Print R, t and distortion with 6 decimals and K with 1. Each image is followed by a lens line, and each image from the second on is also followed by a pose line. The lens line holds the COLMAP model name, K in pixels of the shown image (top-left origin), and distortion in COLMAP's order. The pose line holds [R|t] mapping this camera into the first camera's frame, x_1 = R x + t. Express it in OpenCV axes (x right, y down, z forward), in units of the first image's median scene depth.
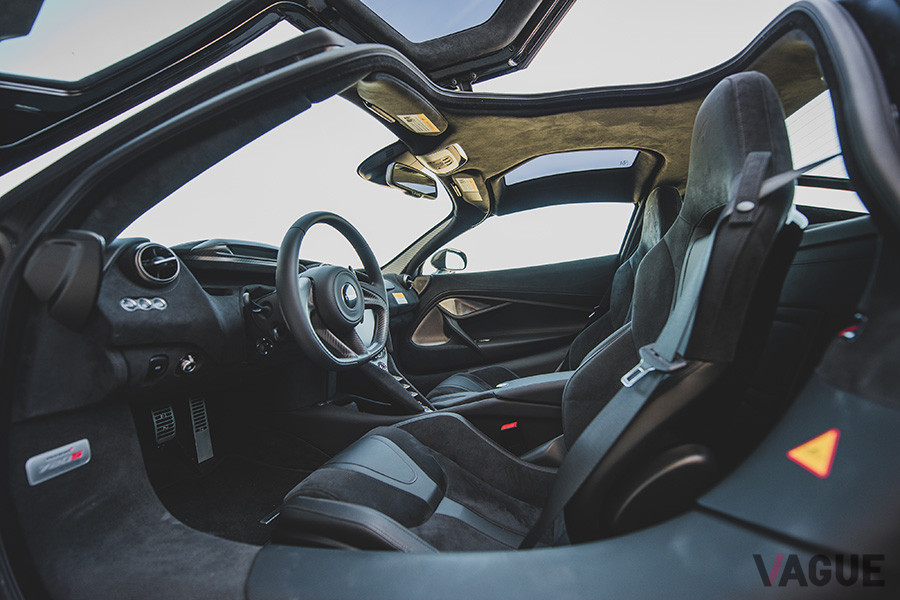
lens RADIAL K [[377.5, 0, 449.2], [0, 377.5, 322.6], [0, 0, 1]] dist [-0.000288, -0.012595]
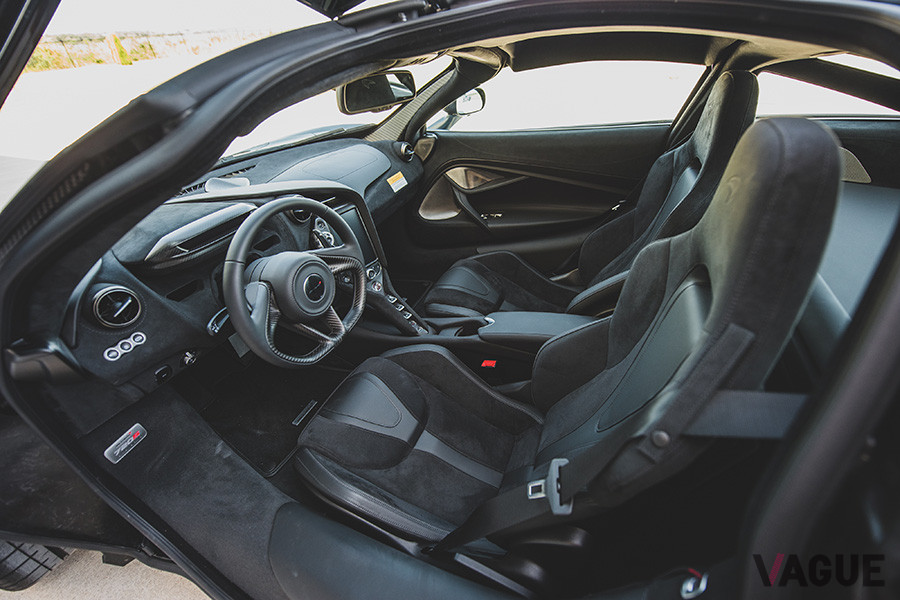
lens RADIAL K [[377.5, 0, 449.2], [0, 377.5, 322.6], [0, 0, 1]] dist [-0.000288, -0.012595]
pose [[0.992417, 0.041980, -0.115522, 0.110143], [0.030647, 0.825669, 0.563322, -0.296107], [0.119031, -0.562591, 0.818122, 0.105531]]
